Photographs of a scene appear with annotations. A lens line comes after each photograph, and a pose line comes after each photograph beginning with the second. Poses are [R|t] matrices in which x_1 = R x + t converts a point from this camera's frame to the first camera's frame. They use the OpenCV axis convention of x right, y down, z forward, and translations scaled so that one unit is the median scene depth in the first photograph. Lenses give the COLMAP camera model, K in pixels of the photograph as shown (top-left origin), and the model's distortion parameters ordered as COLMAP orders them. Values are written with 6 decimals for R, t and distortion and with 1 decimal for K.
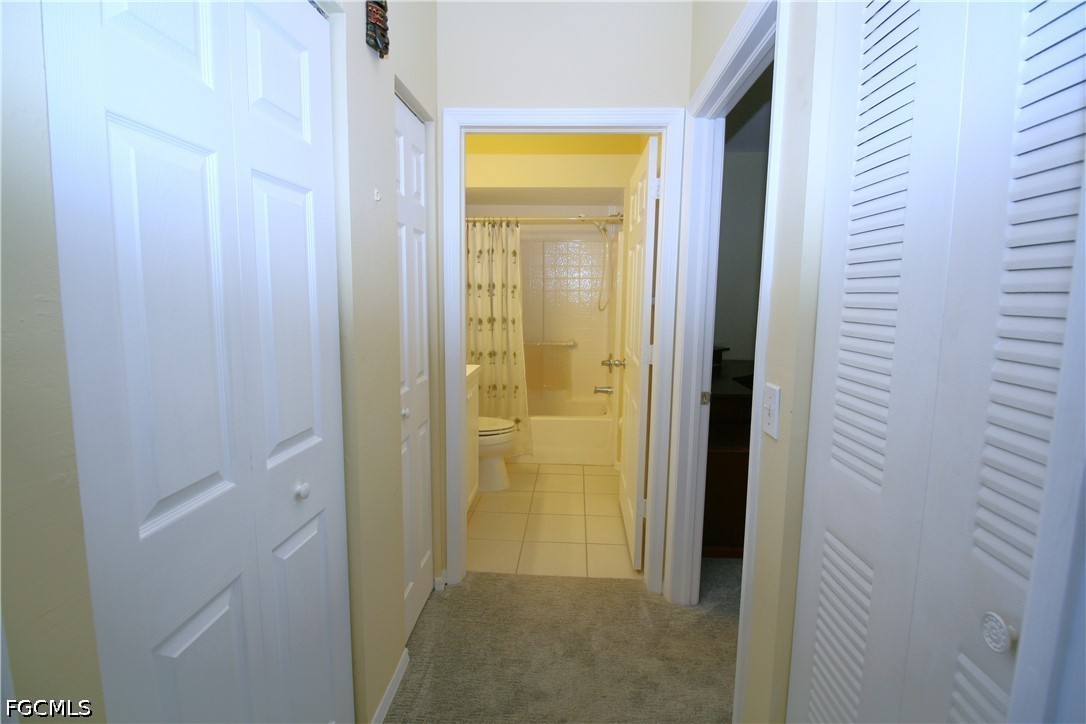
lens RADIAL K [[510.8, 0, 539.4], [0, 510.8, 361.1], [0, 0, 1]] dist [-0.010025, -0.001607]
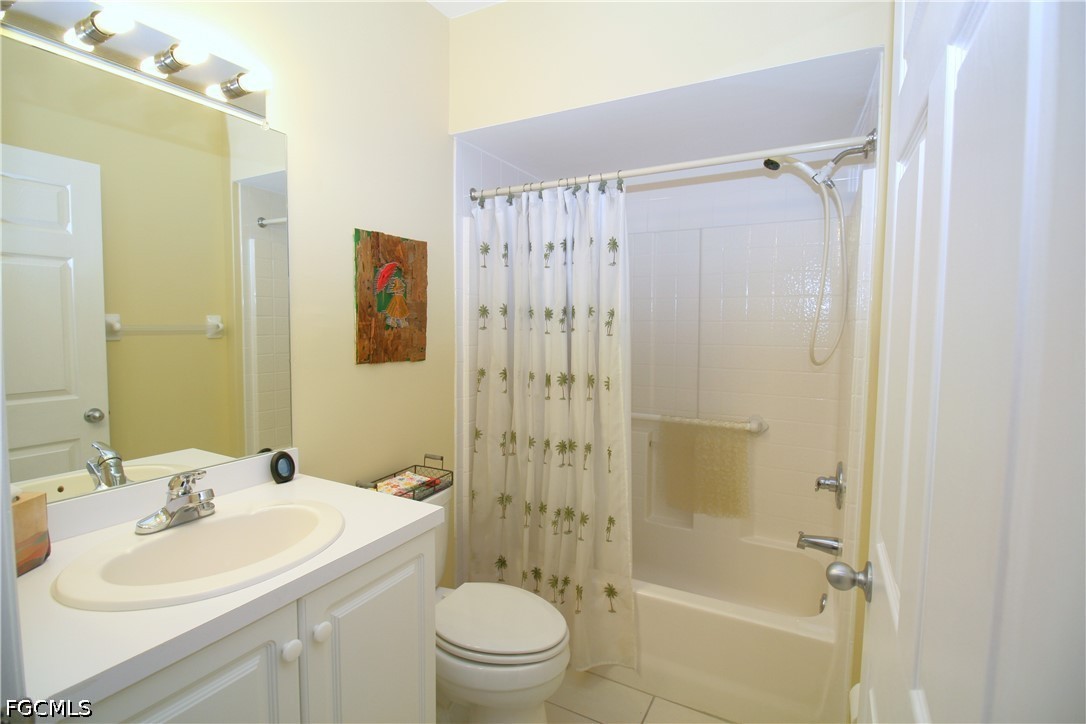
lens RADIAL K [[510.8, 0, 545.9], [0, 510.8, 352.1], [0, 0, 1]] dist [-0.010025, -0.001607]
pose [[0.911977, 0.026132, -0.409409, 0.092554], [-0.056050, 0.996548, -0.061247, -0.075241], [0.406395, 0.078803, 0.910293, 0.532377]]
